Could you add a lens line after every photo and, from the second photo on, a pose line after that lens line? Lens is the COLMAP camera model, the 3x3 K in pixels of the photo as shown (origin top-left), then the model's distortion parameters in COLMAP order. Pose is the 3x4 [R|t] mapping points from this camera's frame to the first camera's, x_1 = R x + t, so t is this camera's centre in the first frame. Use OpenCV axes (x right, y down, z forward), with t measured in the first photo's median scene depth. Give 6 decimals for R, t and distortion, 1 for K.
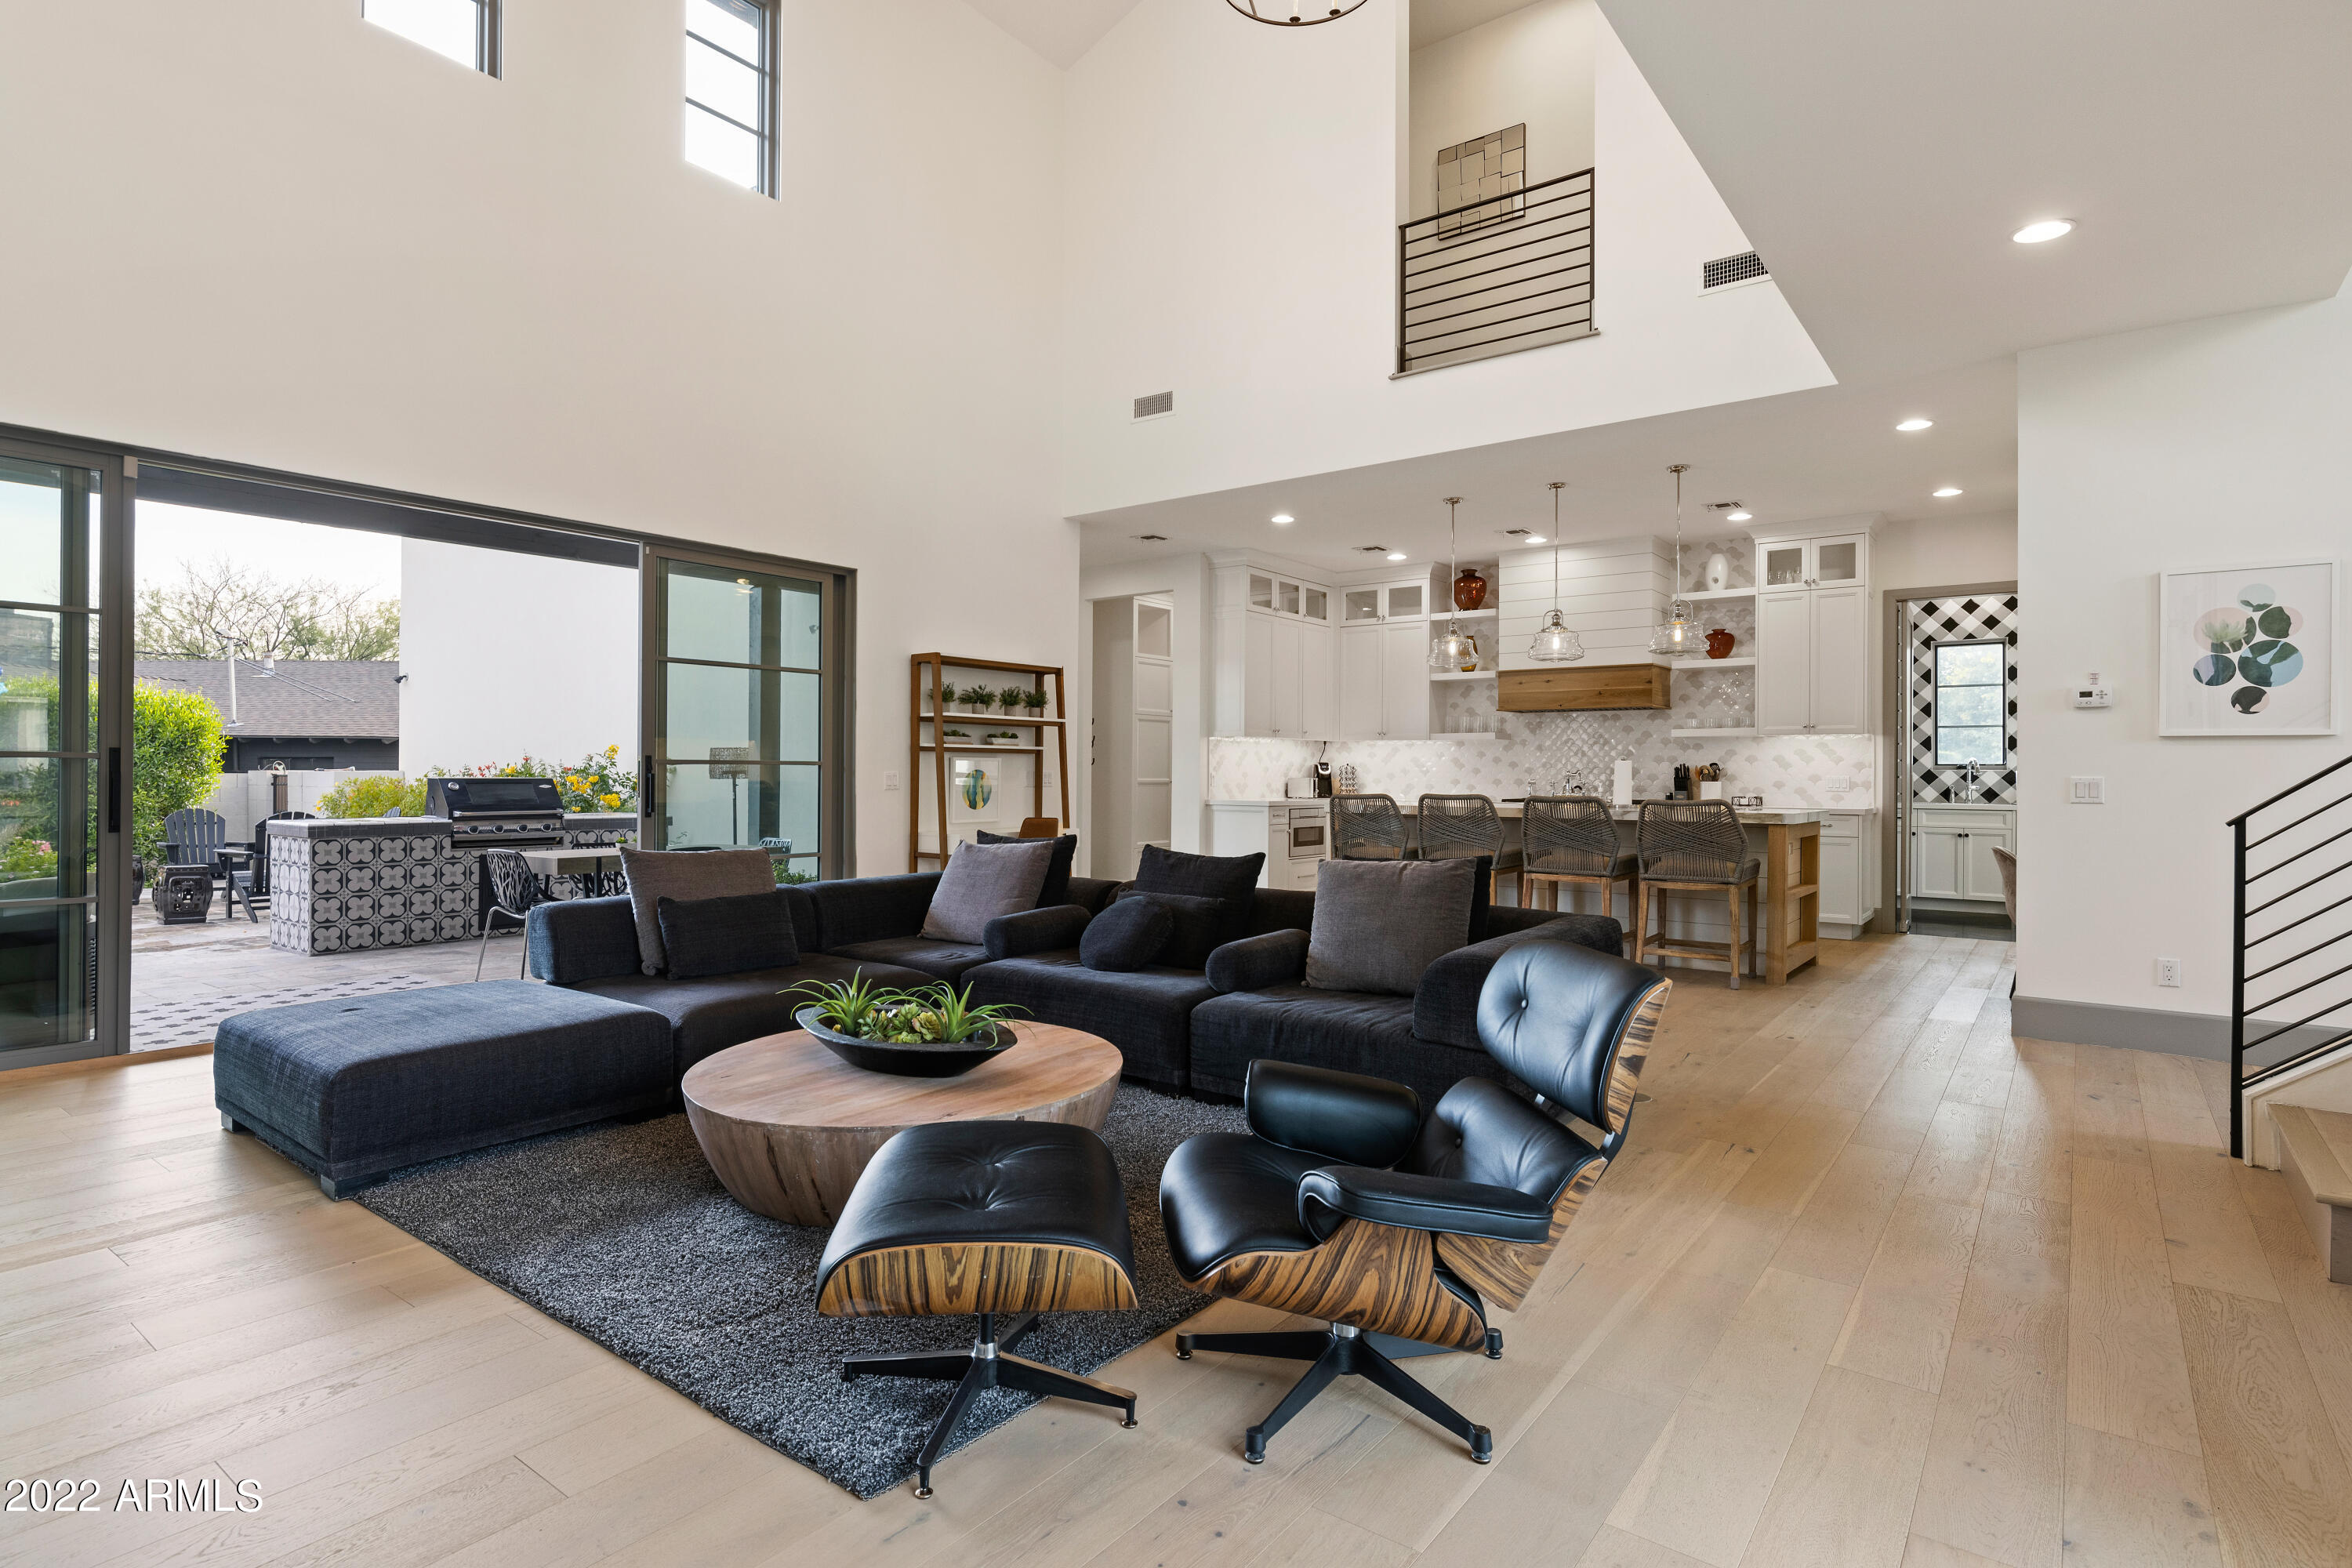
lens RADIAL K [[1193.7, 0, 1182.0], [0, 1193.7, 784.2], [0, 0, 1]] dist [0.001384, 0.000581]
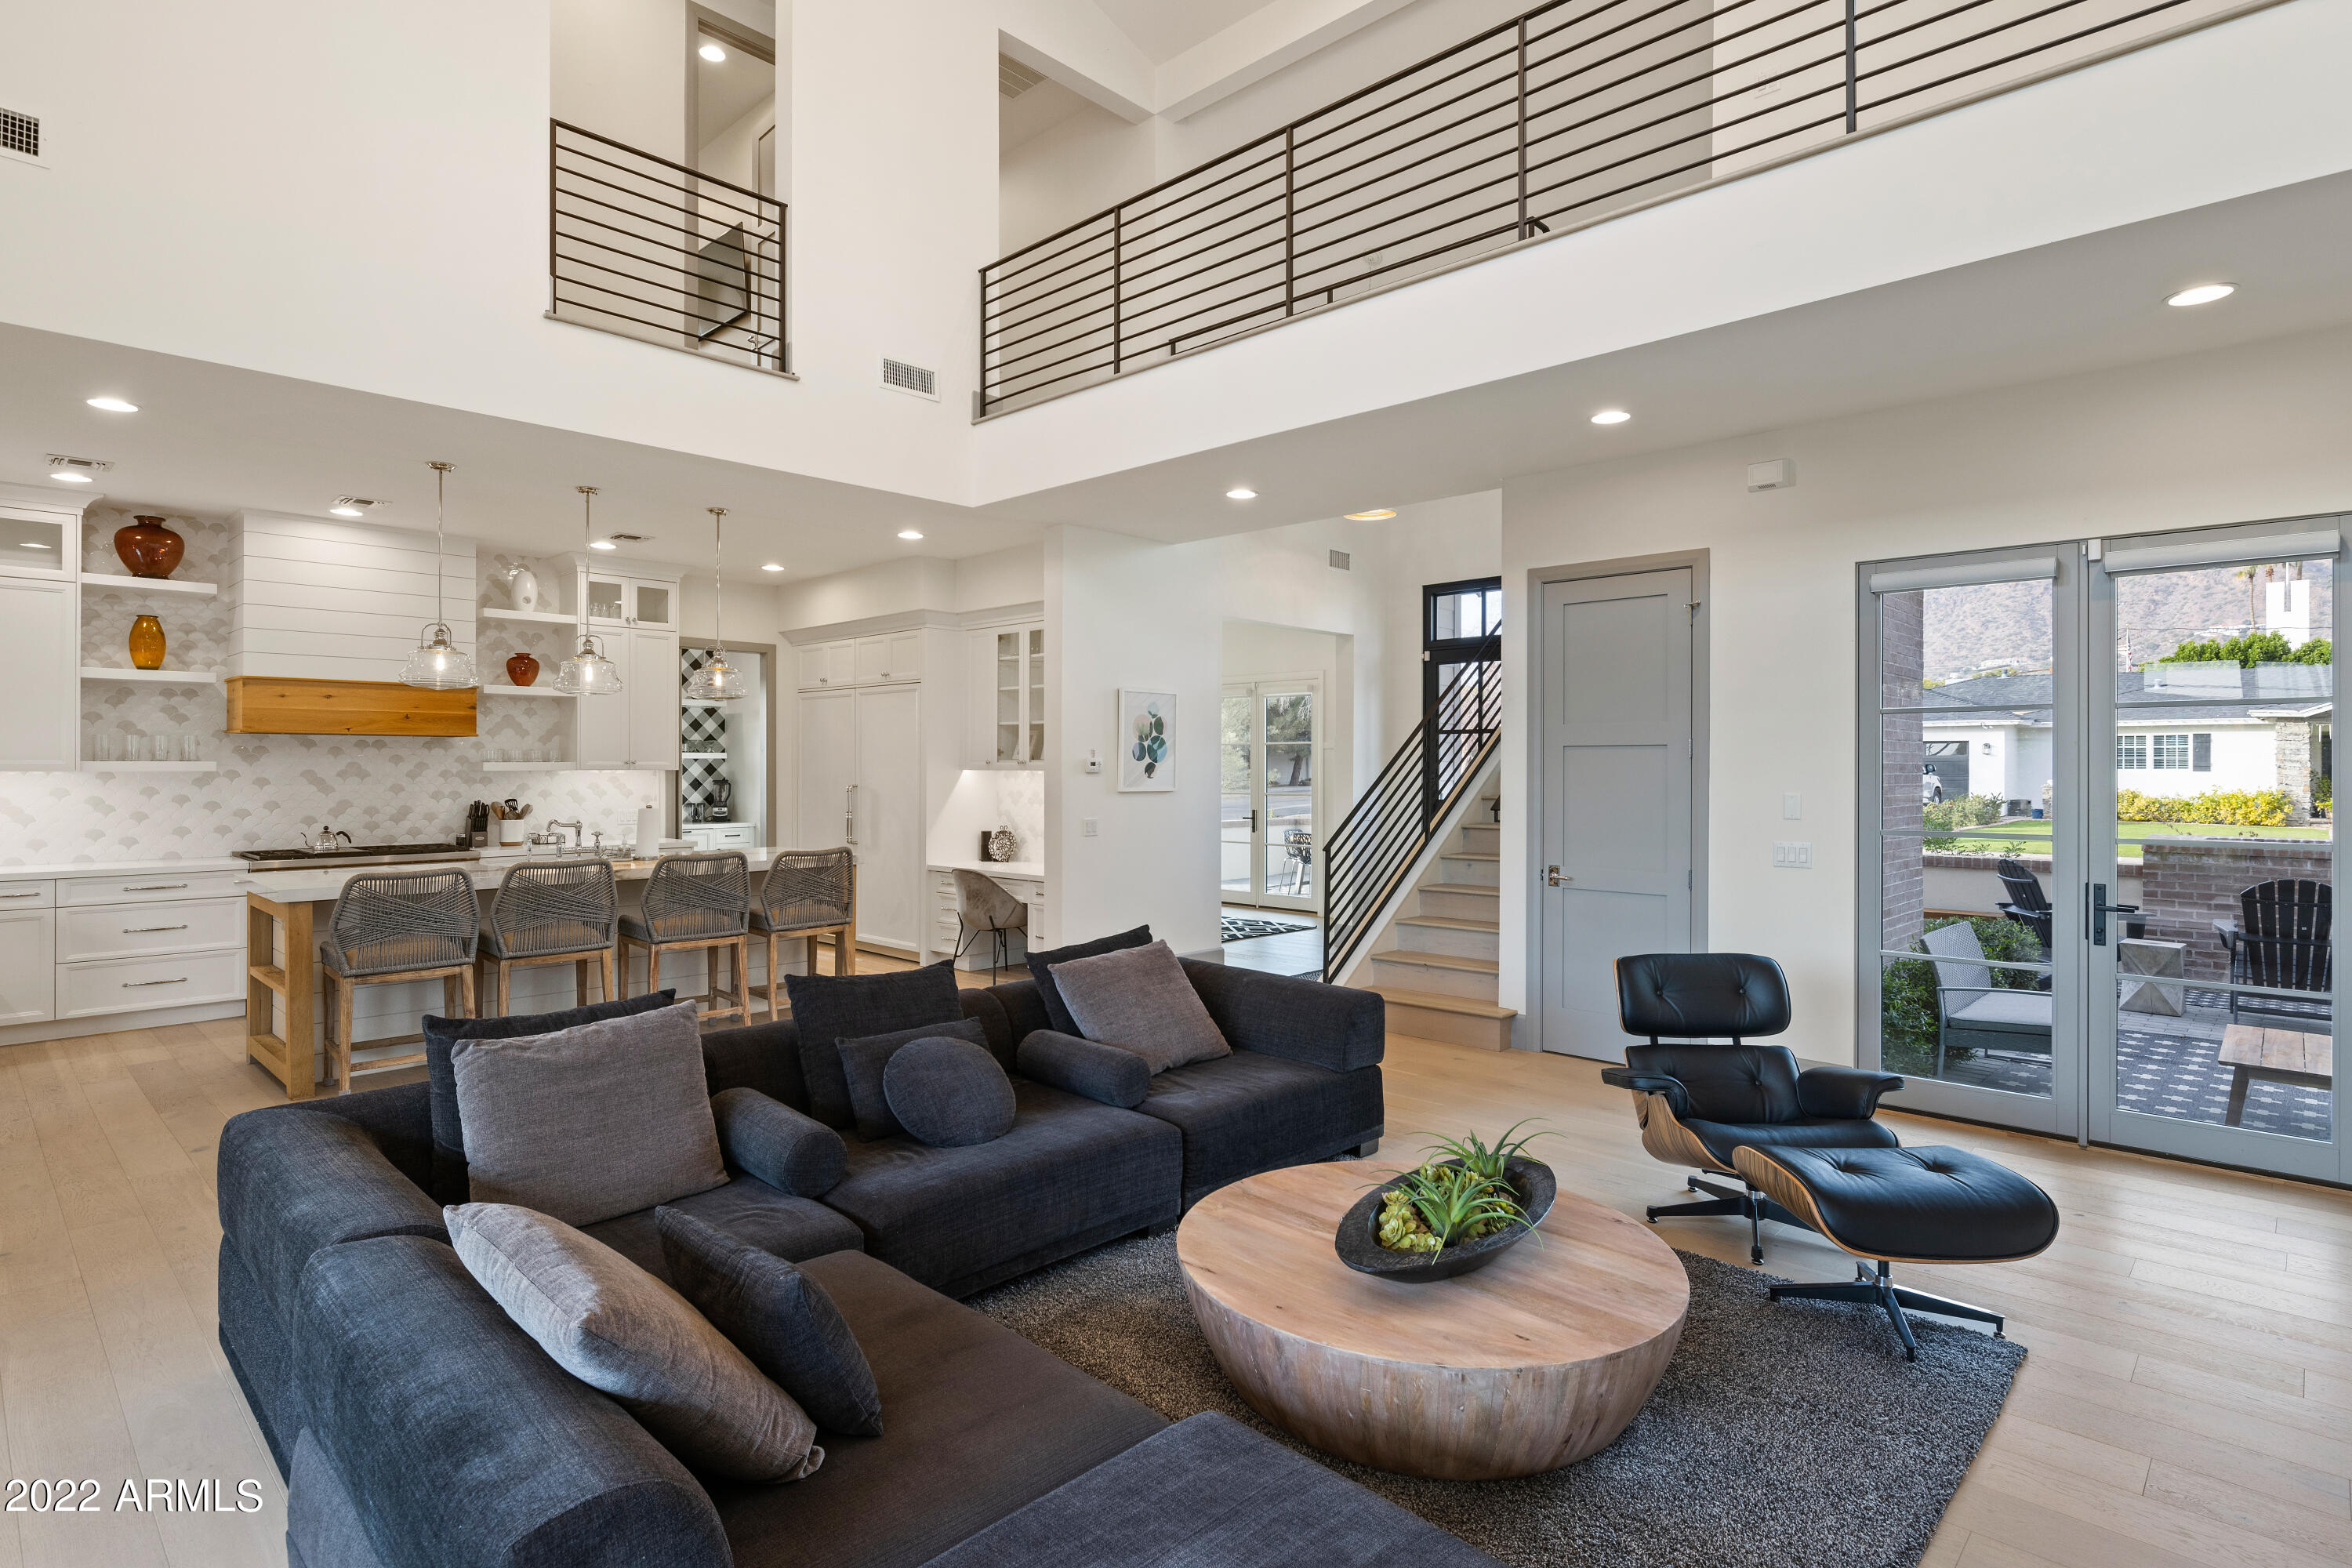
lens RADIAL K [[1193.7, 0, 1176.6], [0, 1193.7, 774.9], [0, 0, 1]] dist [0.001384, 0.000581]
pose [[0.121324, -0.011202, 0.992550, -0.391017], [0.008413, 0.999912, 0.010256, -0.040672], [-0.992577, 0.007106, 0.121408, 0.381792]]
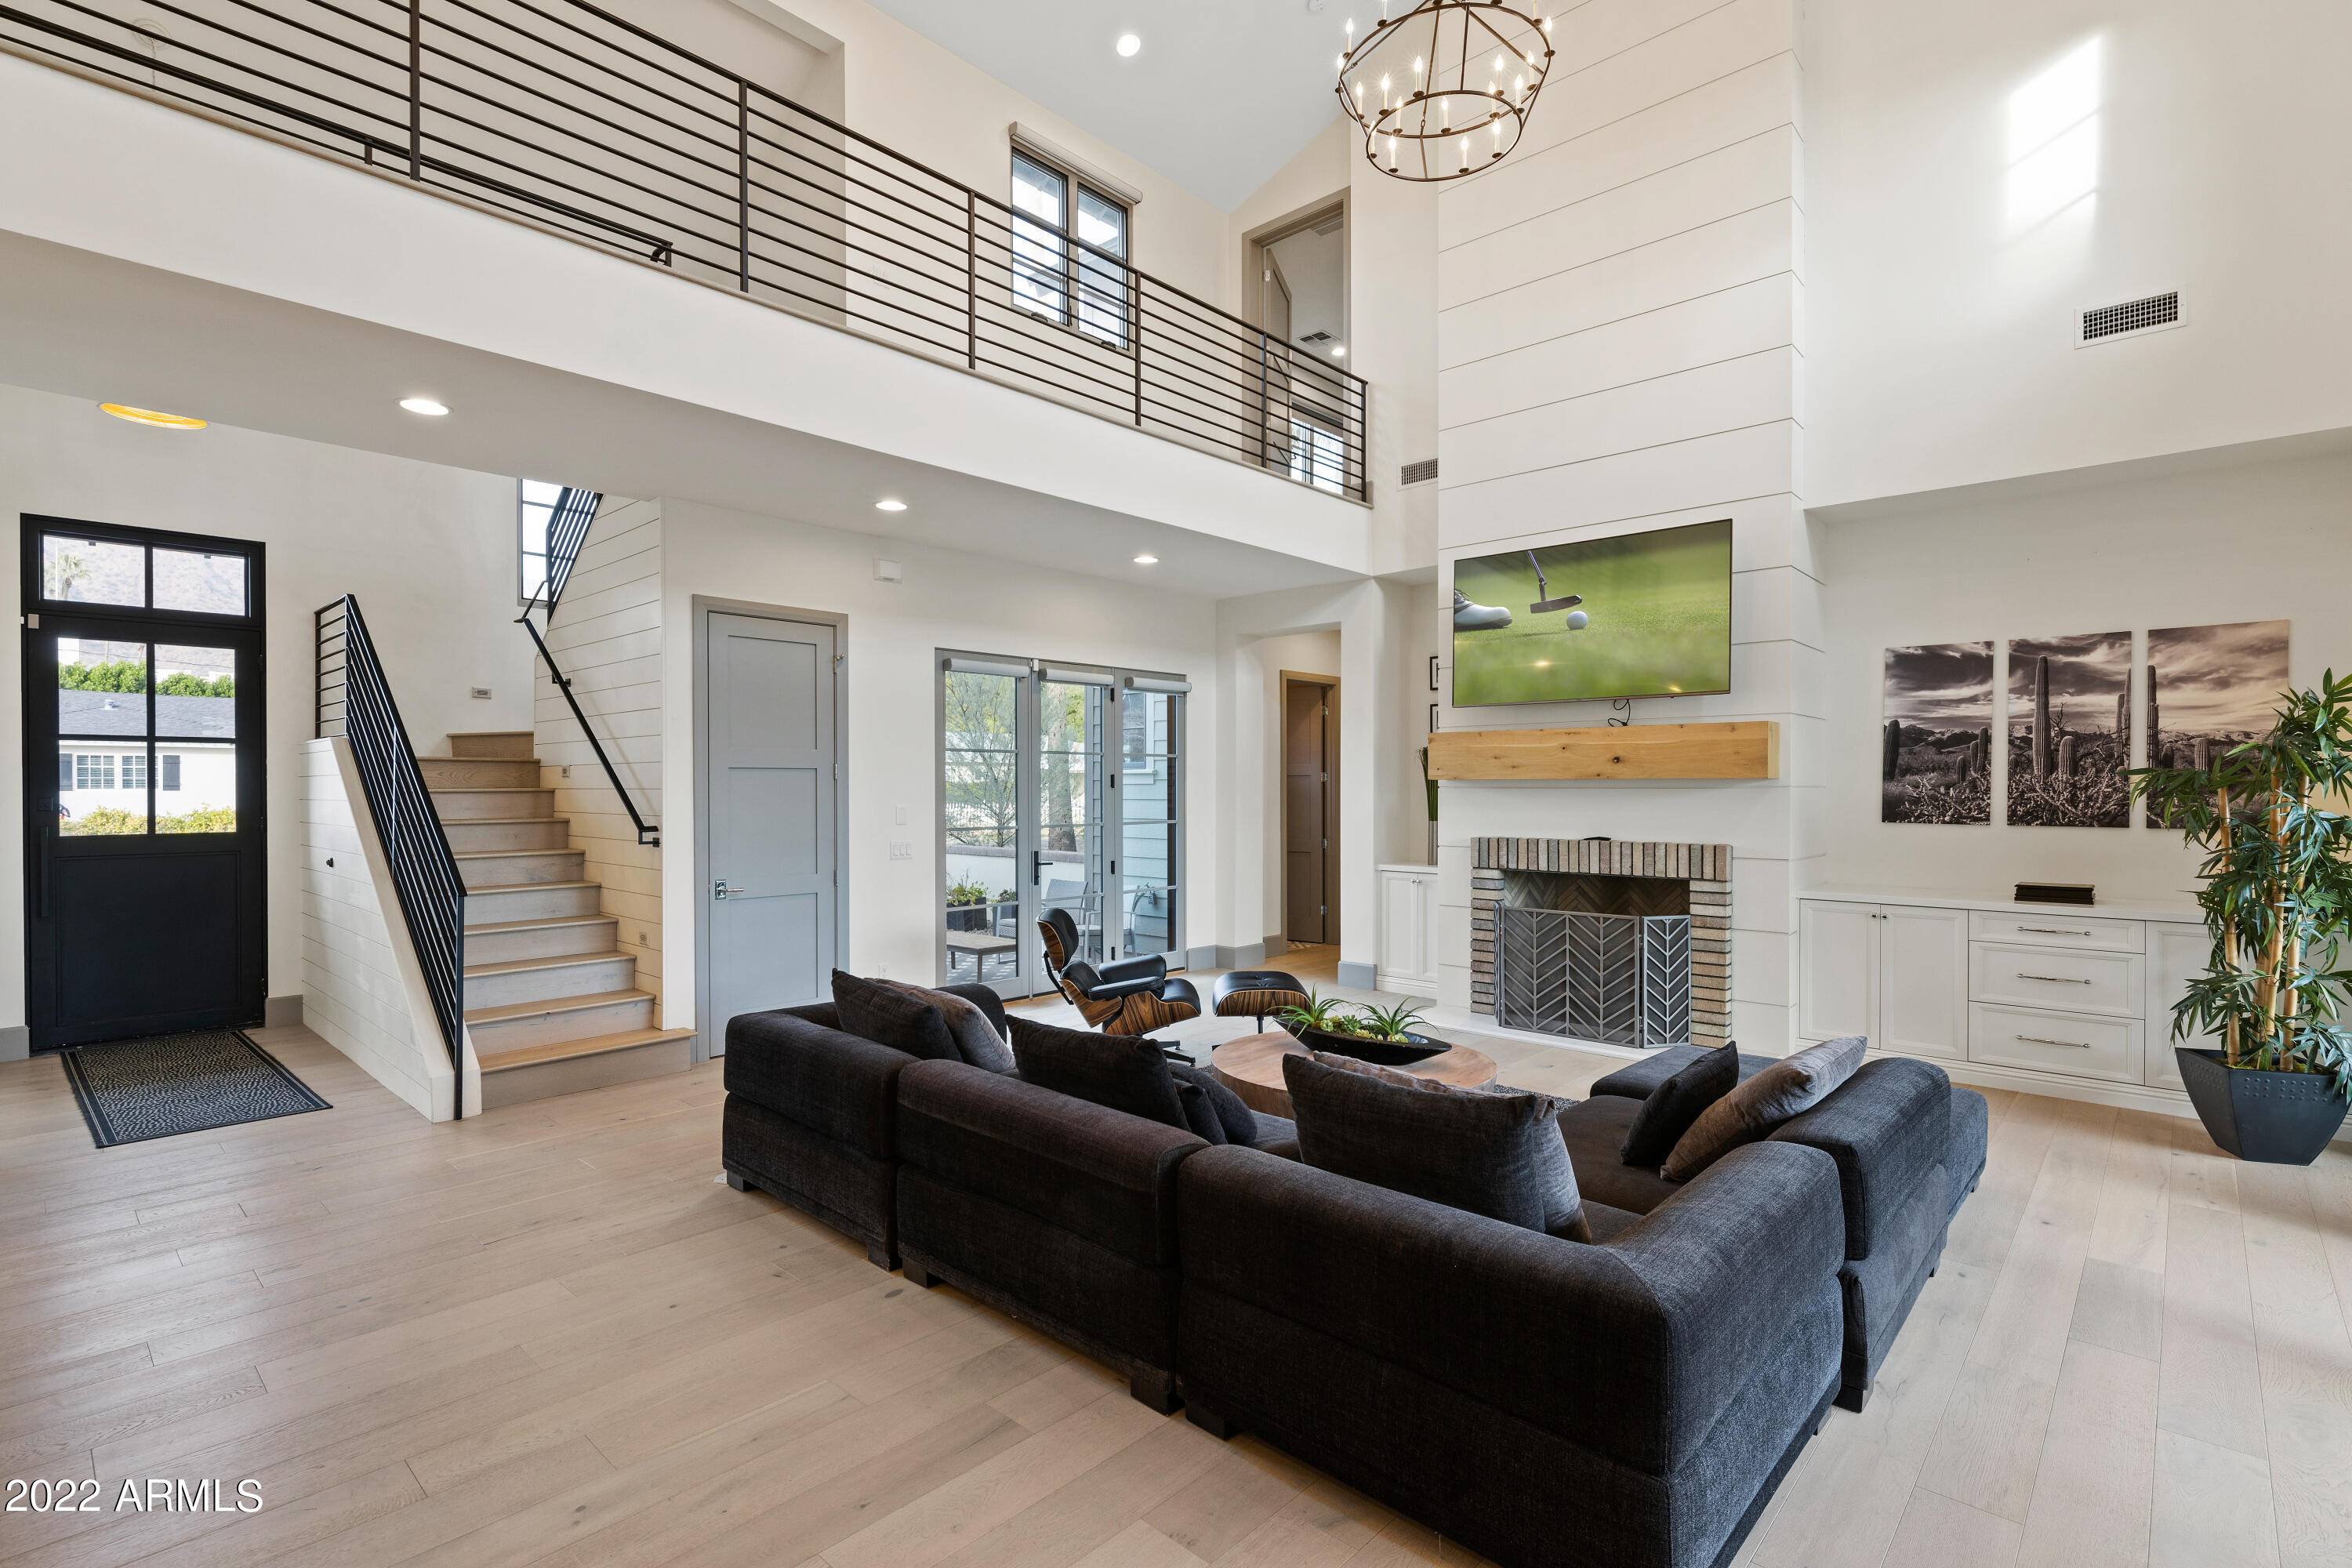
lens RADIAL K [[1083.2, 0, 1155.7], [0, 1083.2, 784.0], [0, 0, 1]] dist [-0.005317, 0.000258]
pose [[-0.993920, -0.002251, 0.110082, -0.042827], [-0.001271, 0.999959, 0.008969, -0.044323], [-0.110098, 0.008775, -0.993882, 0.843817]]
